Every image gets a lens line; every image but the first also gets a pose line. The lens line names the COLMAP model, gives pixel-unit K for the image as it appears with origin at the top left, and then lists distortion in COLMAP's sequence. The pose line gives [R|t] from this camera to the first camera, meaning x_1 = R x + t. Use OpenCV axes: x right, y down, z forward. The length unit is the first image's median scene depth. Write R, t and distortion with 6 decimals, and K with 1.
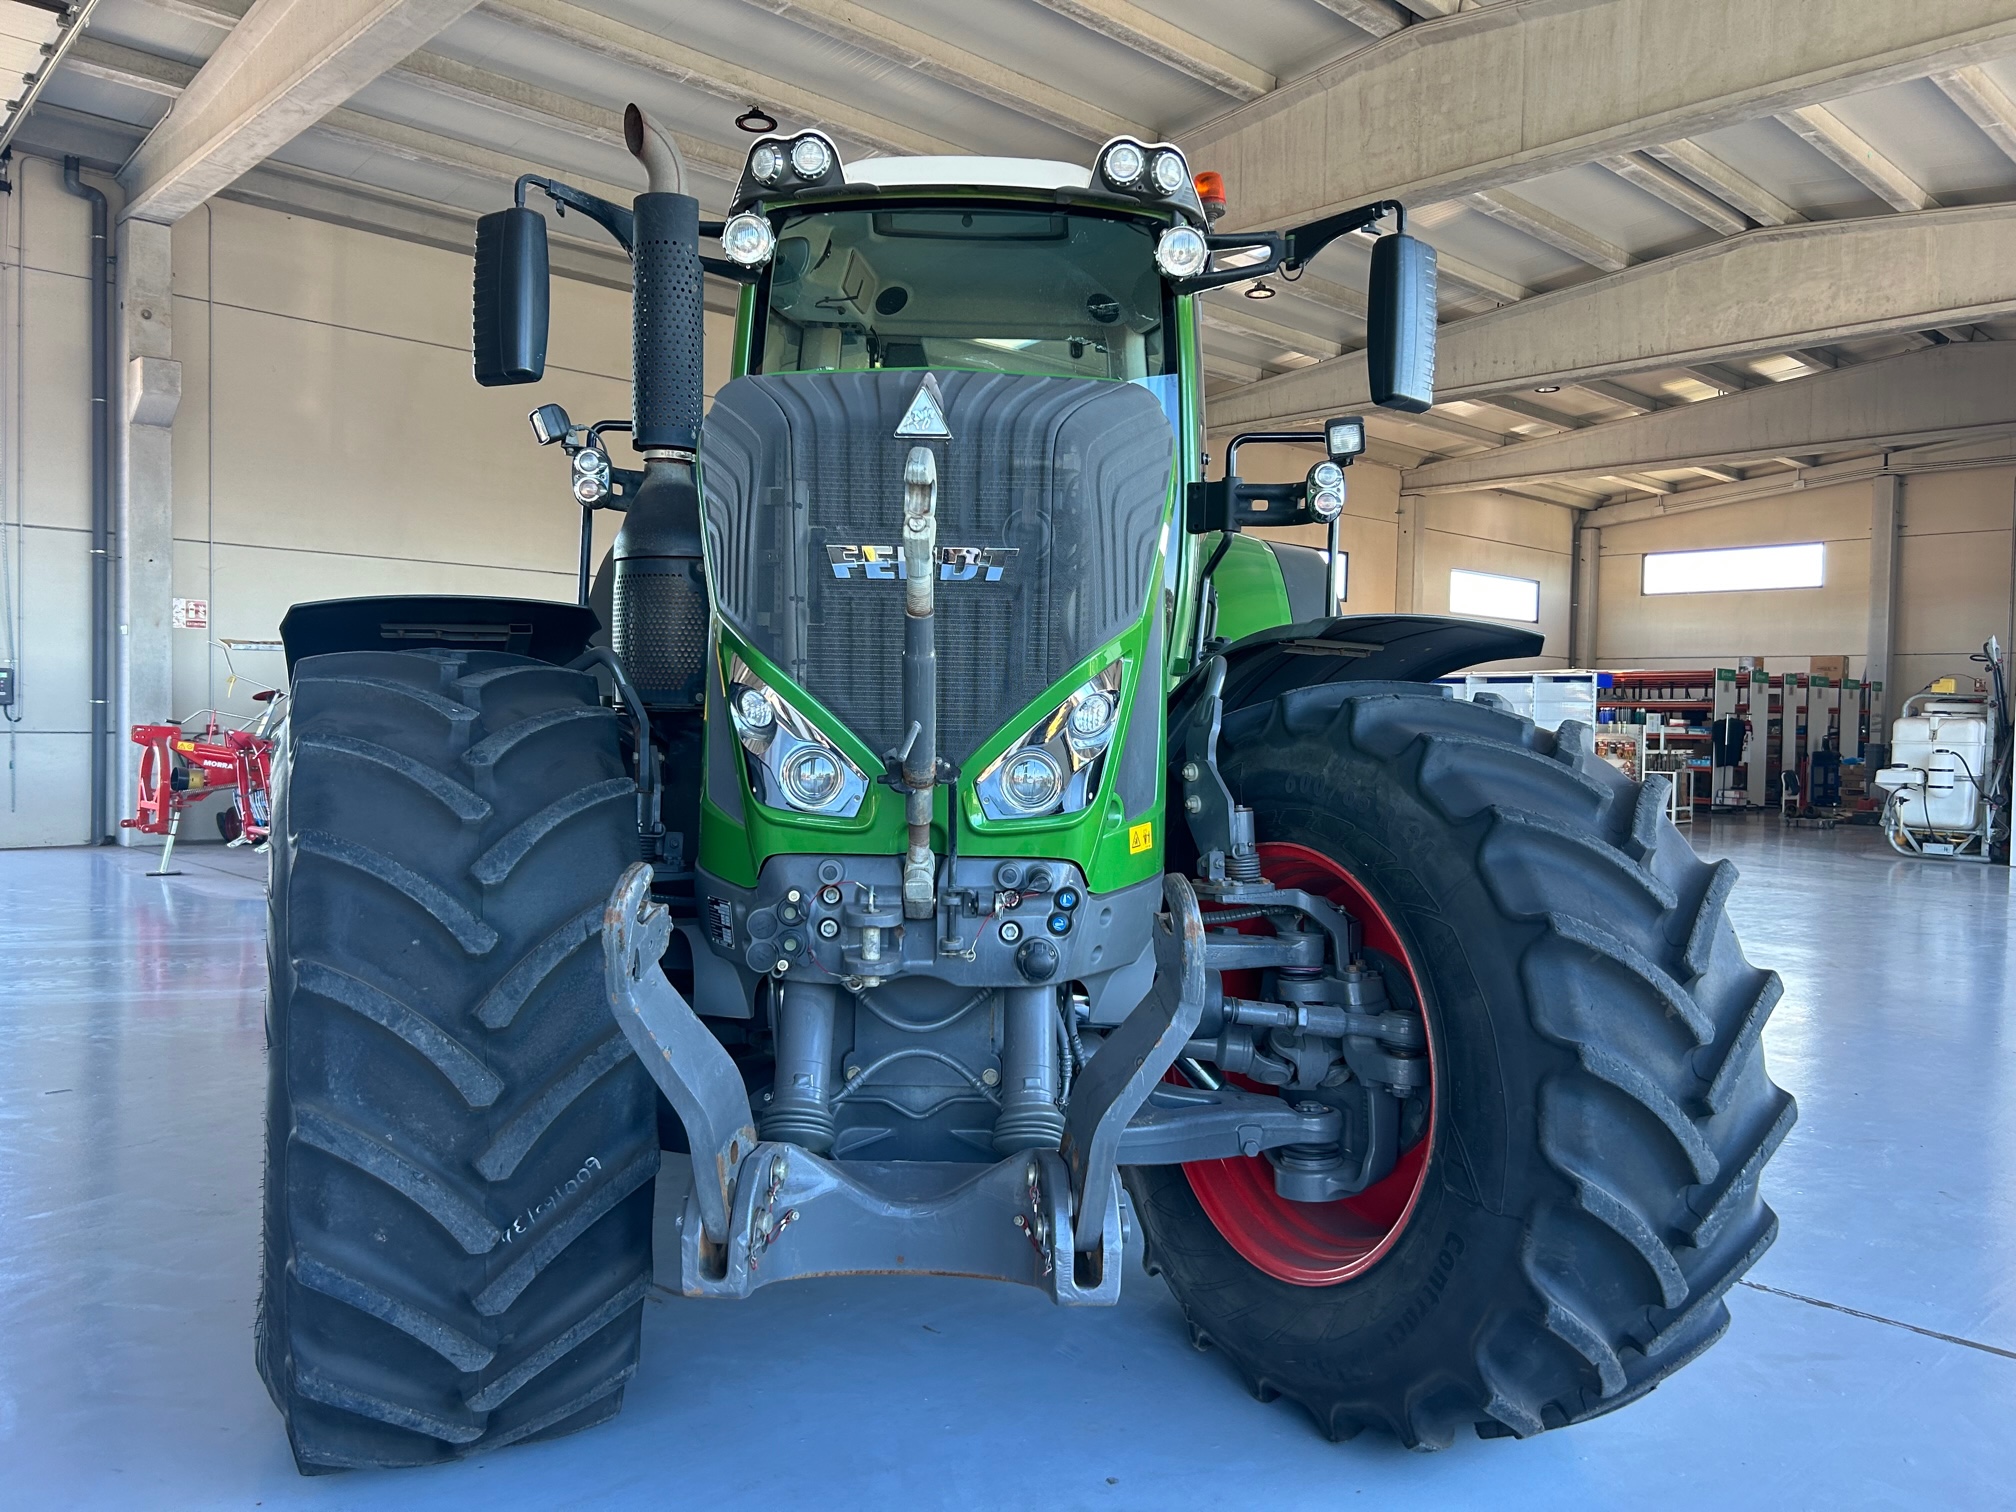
lens RADIAL K [[1512.8, 0, 1012.6], [0, 1512.8, 738.9], [0, 0, 1]] dist [0.058882, -0.067642]
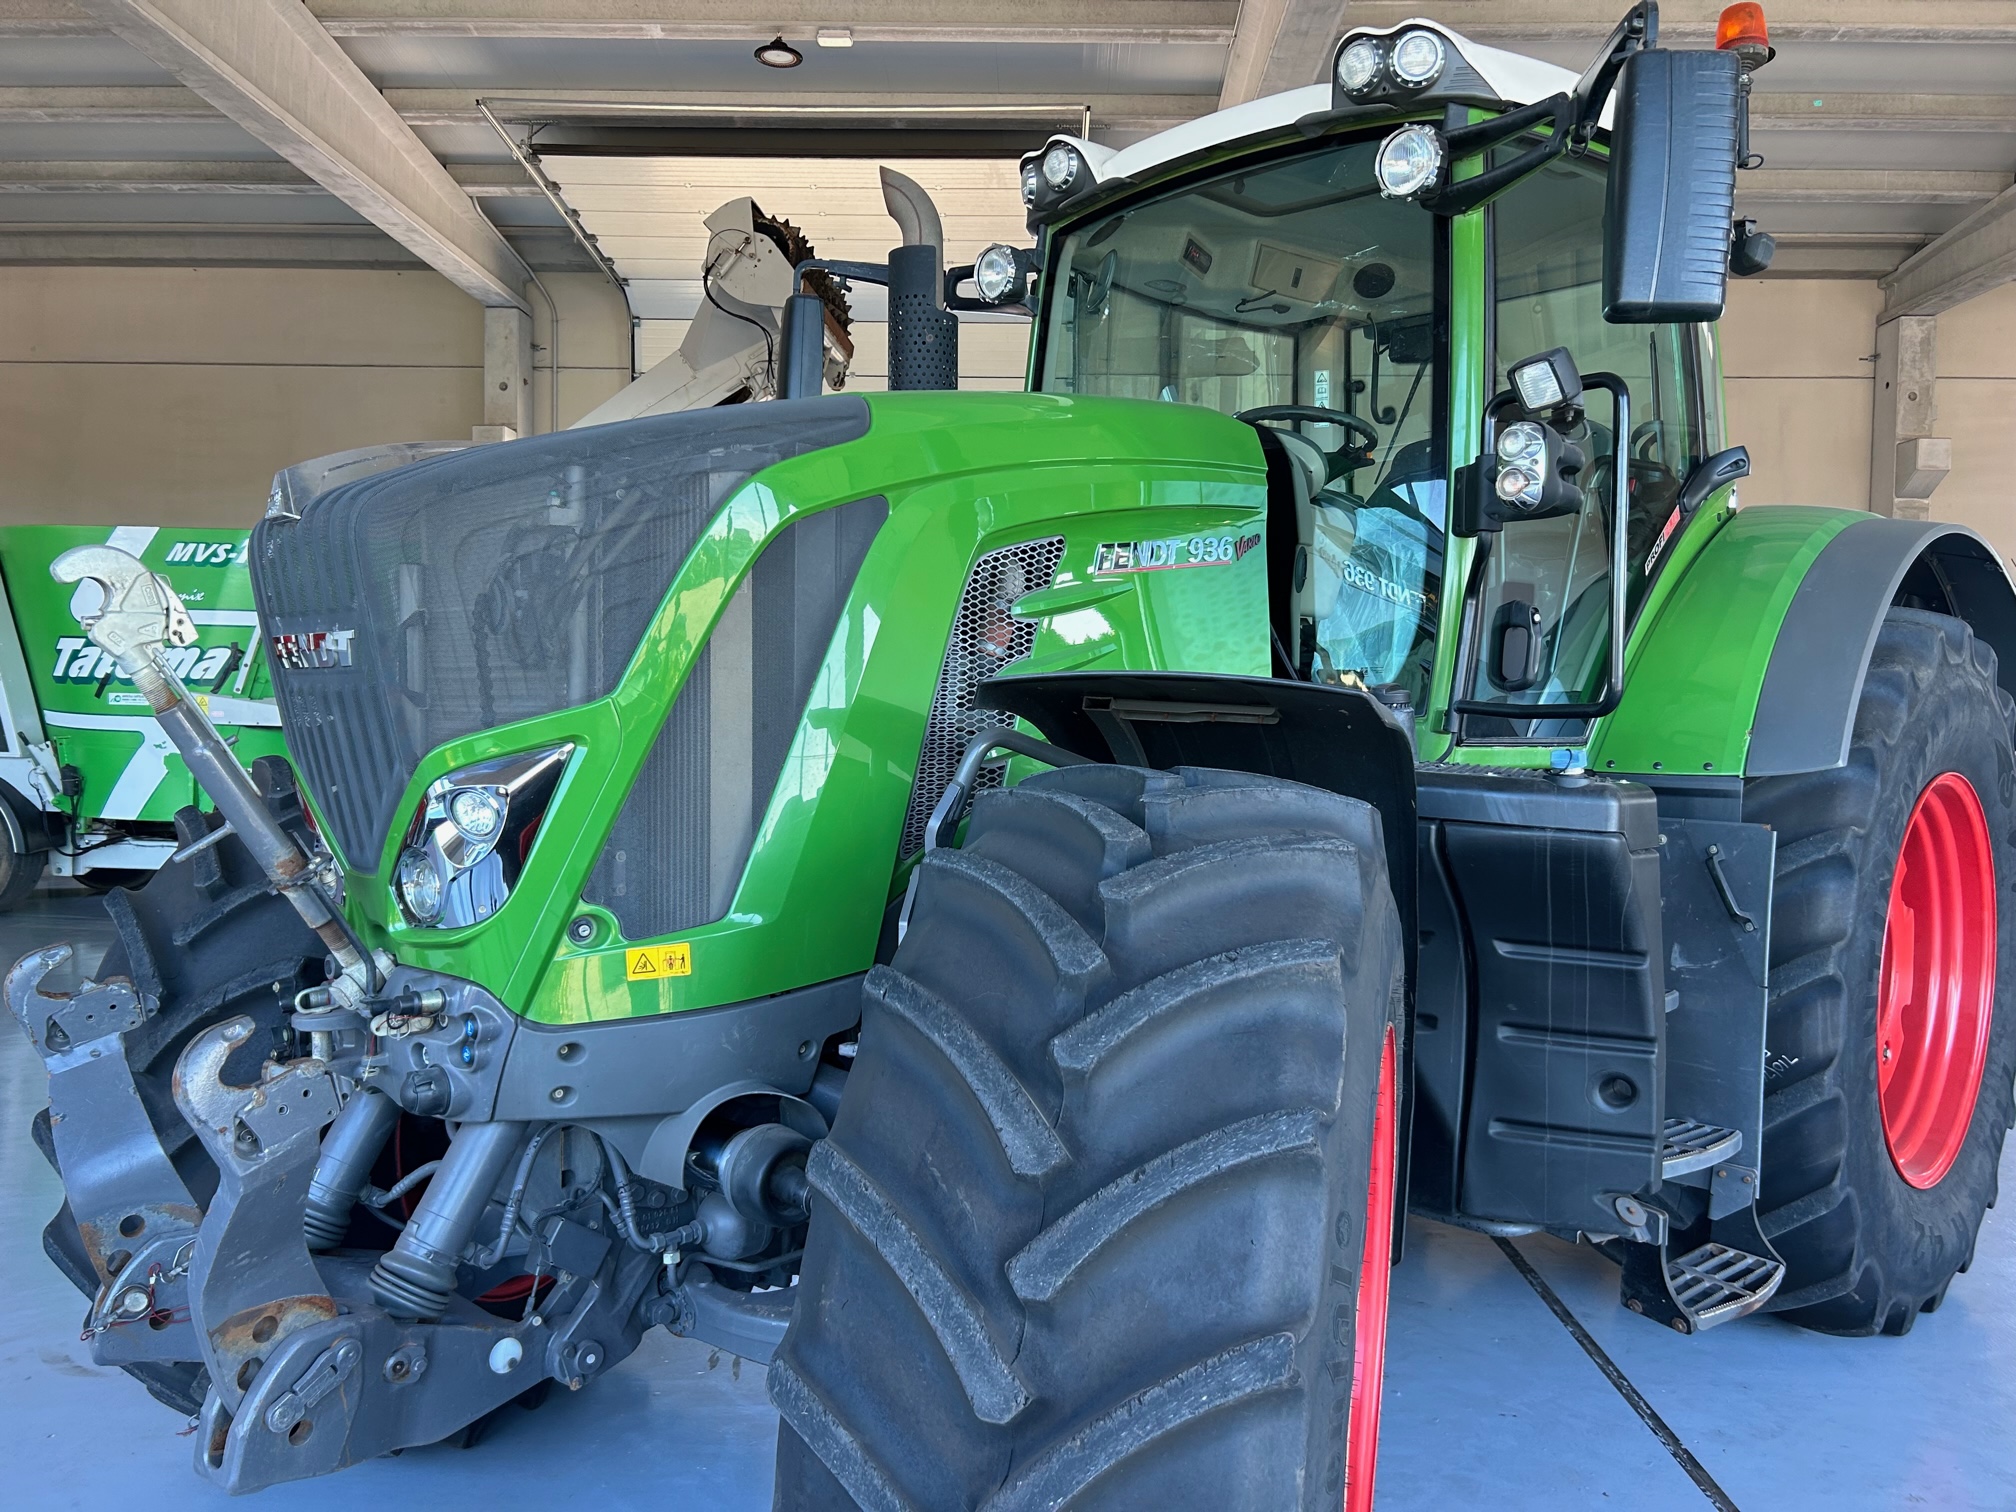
lens RADIAL K [[1521.2, 0, 1008.0], [0, 1521.2, 756.0], [0, 0, 1]] dist [0.034815, -0.049232]
pose [[0.695624, 0.019737, -0.718135, 0.500613], [-0.021557, 0.999746, 0.006595, -0.030337], [0.718083, 0.010893, 0.695872, 0.334675]]
